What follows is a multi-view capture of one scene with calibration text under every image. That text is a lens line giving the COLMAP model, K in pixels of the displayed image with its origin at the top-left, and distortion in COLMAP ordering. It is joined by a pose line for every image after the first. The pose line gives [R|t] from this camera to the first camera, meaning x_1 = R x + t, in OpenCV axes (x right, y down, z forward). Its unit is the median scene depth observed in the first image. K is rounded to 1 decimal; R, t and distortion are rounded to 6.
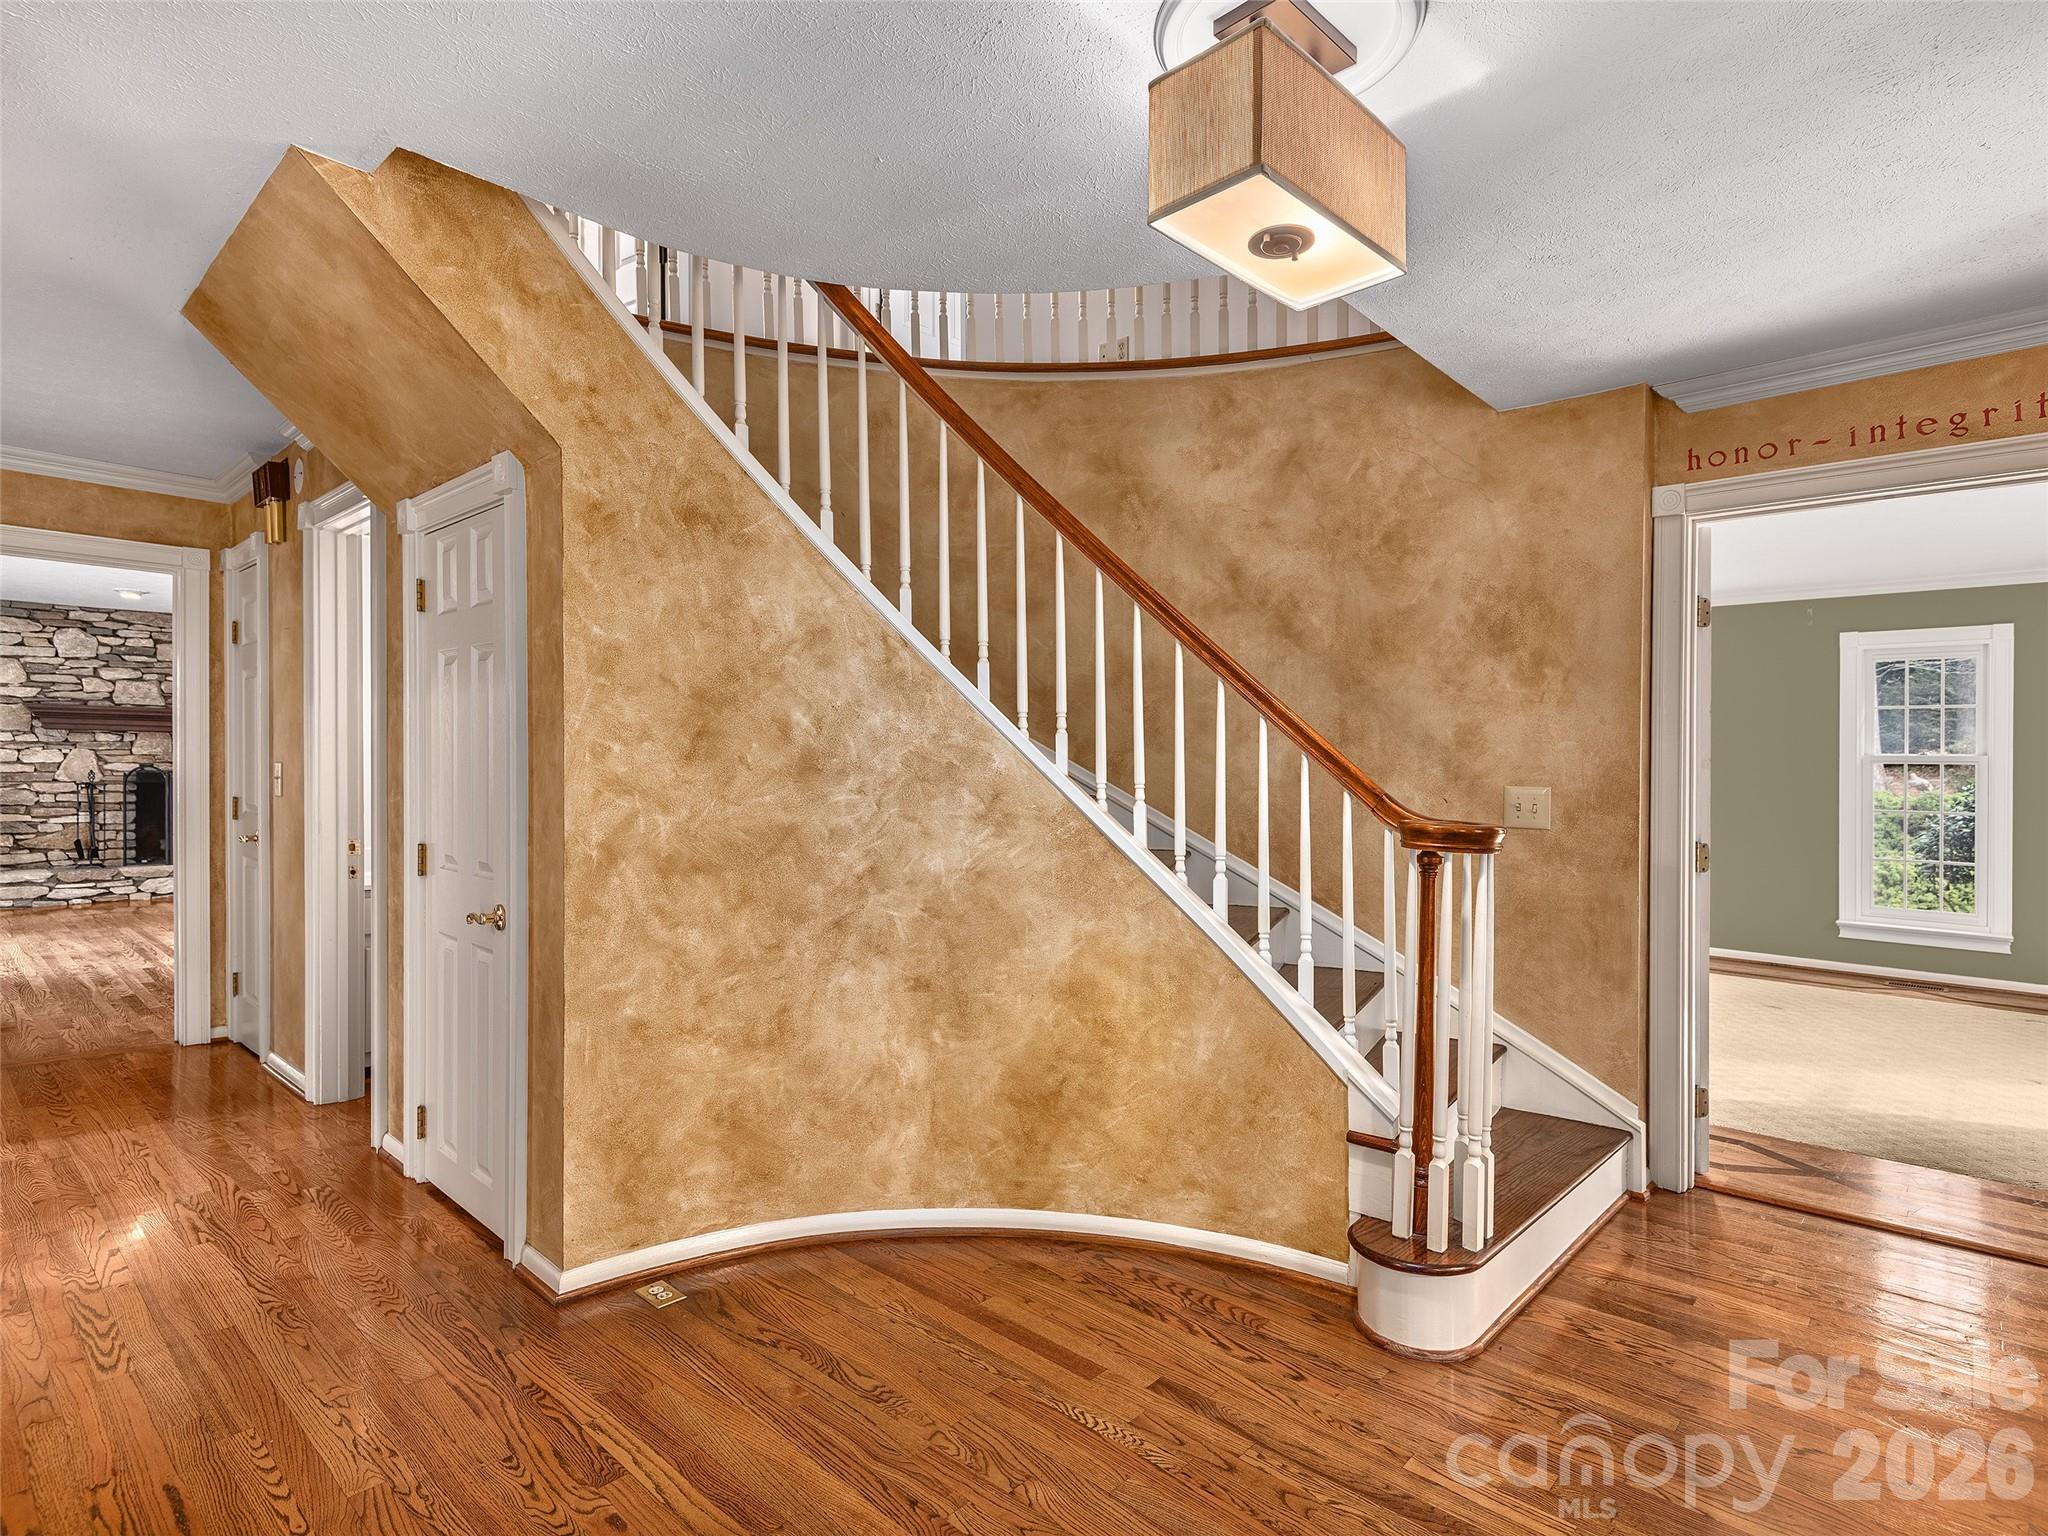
lens RADIAL K [[1060.7, 0, 1021.7], [0, 1060.7, 767.0], [0, 0, 1]] dist [0.020774, -0.003683]
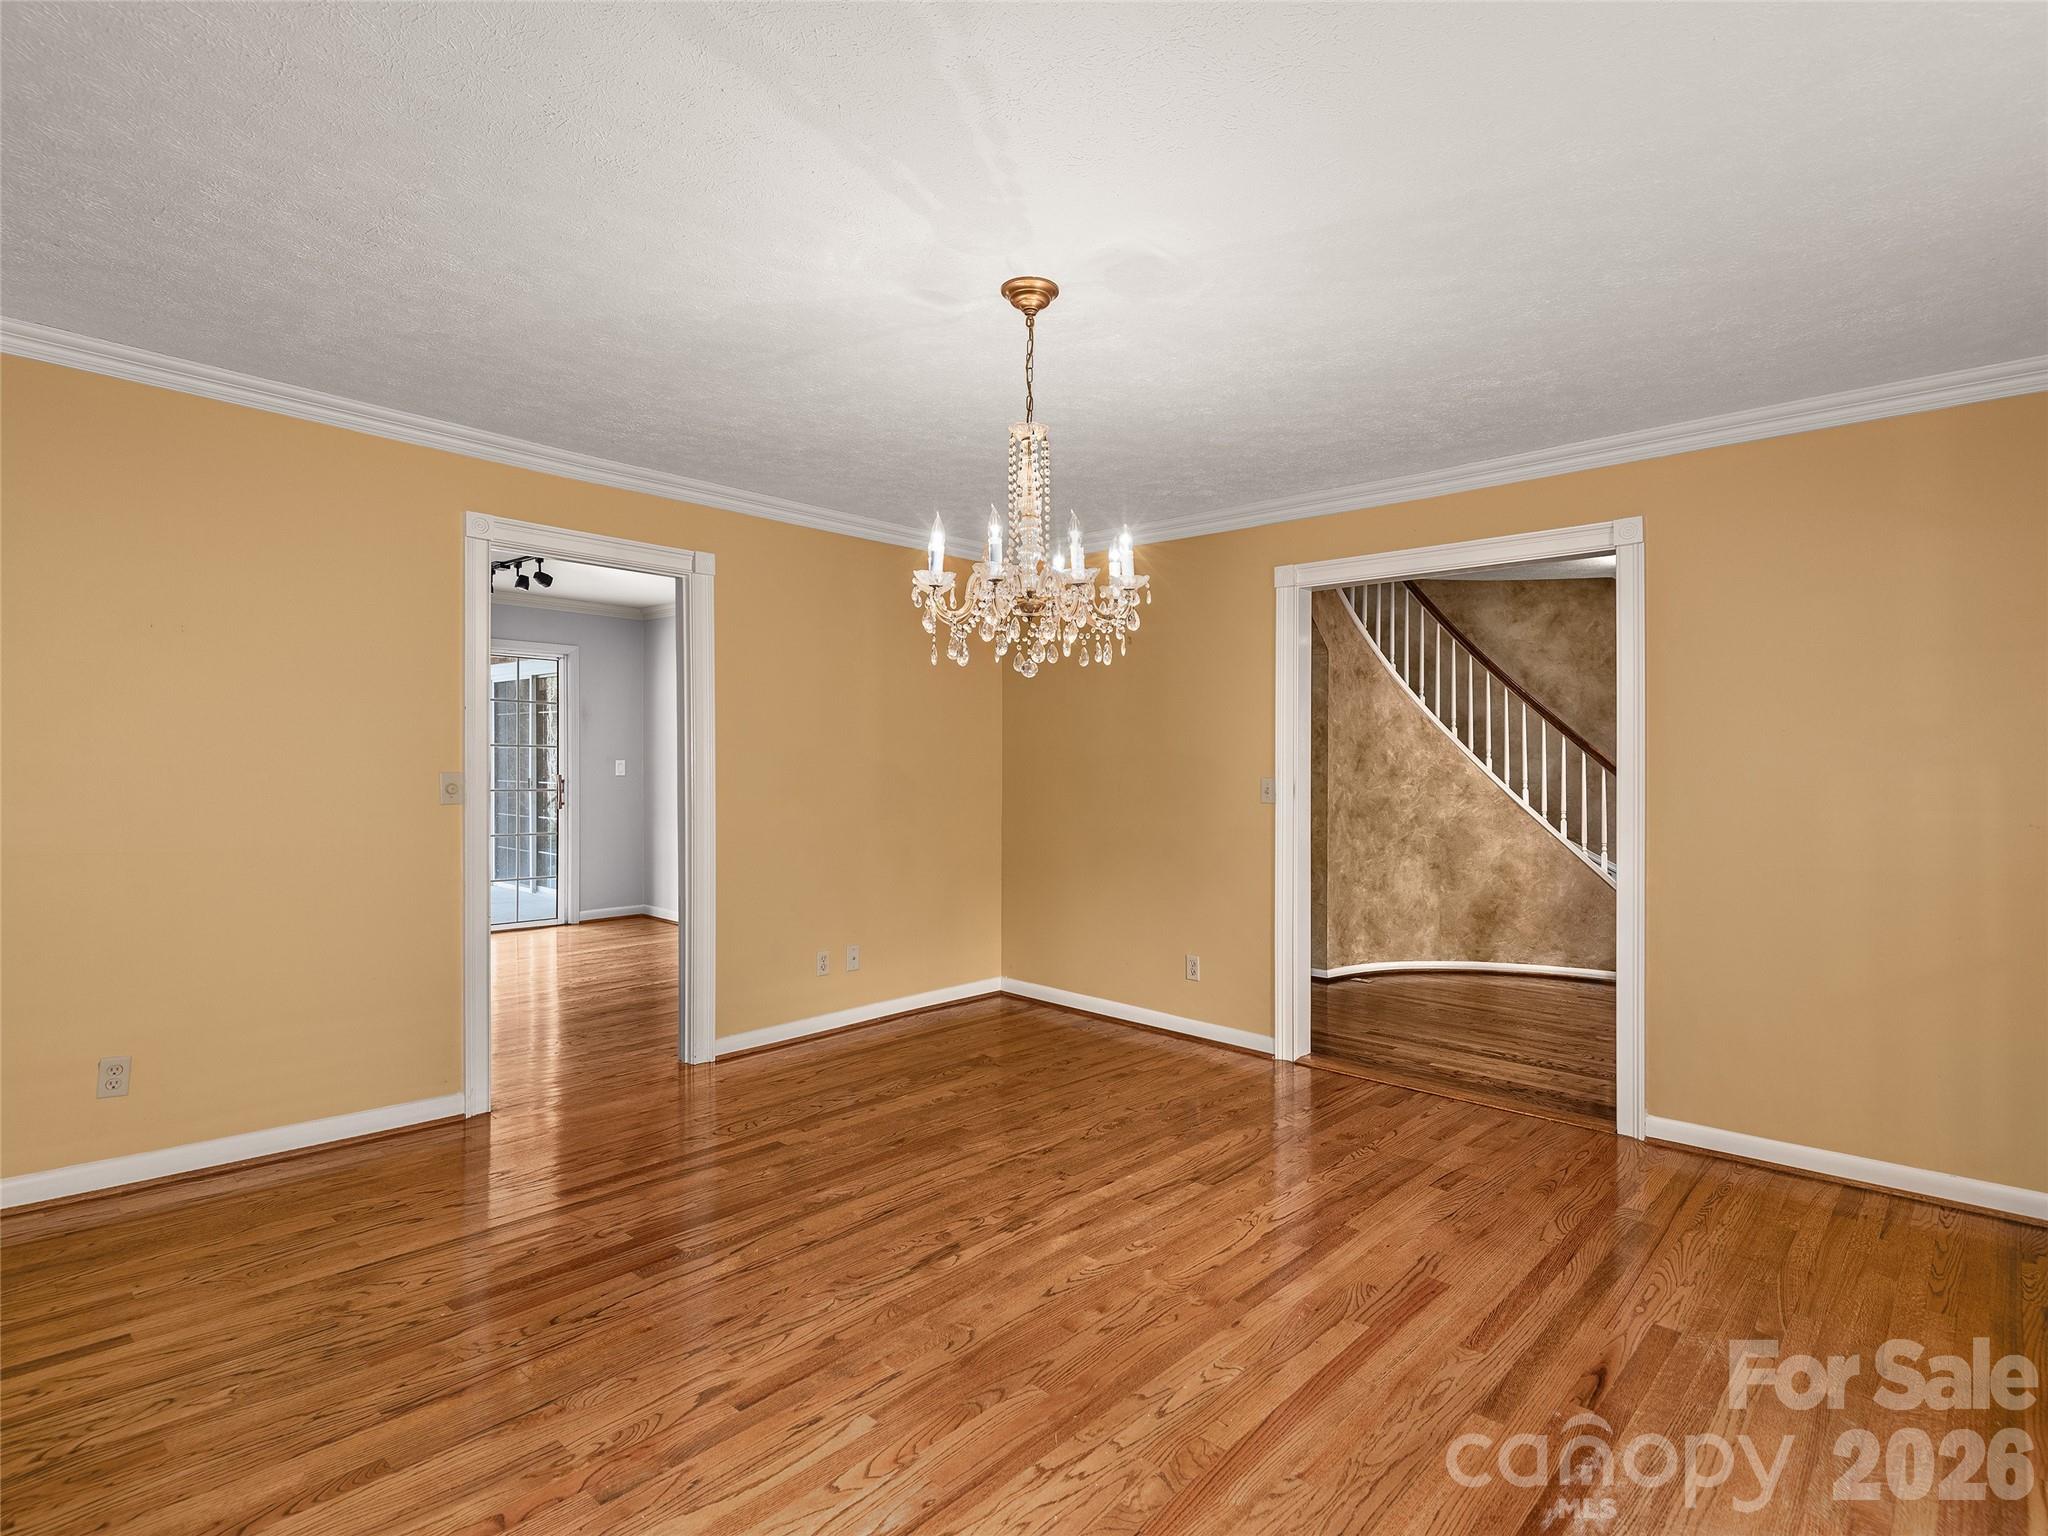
lens RADIAL K [[1060.7, 0, 1020.5], [0, 1060.7, 764.5], [0, 0, 1]] dist [0.020774, -0.003683]
pose [[1.000000, 0.000072, -0.000484, -1.020815], [-0.000072, 0.999999, 0.001585, -0.024096], [0.000484, -0.001584, 0.999999, -1.367826]]
